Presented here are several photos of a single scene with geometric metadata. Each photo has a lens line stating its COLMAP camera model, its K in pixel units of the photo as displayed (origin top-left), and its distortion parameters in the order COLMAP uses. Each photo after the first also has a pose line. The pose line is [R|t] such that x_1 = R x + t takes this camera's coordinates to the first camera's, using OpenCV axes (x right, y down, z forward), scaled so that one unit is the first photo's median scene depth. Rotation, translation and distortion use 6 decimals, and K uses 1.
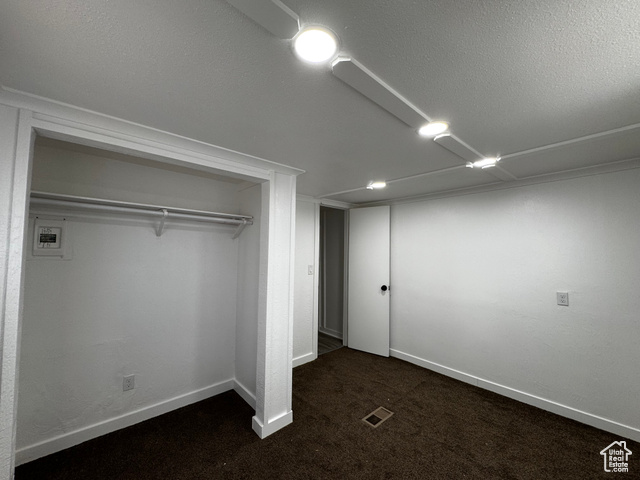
lens RADIAL K [[257.4, 0, 318.5], [0, 257.4, 240.1], [0, 0, 1]] dist [-0.003630, -0.000112]
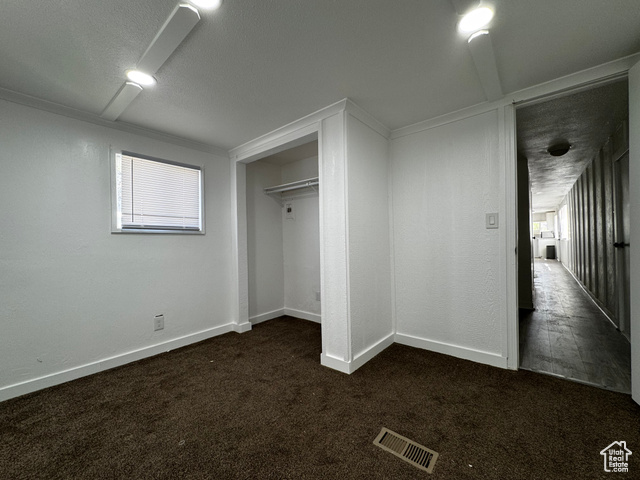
lens RADIAL K [[257.4, 0, 319.1], [0, 257.4, 239.7], [0, 0, 1]] dist [-0.003630, -0.000112]
pose [[0.146477, -0.011222, -0.989150, 0.692310], [0.071196, 0.997462, -0.000773, 0.174119], [0.986649, -0.070310, 0.146905, 0.661527]]
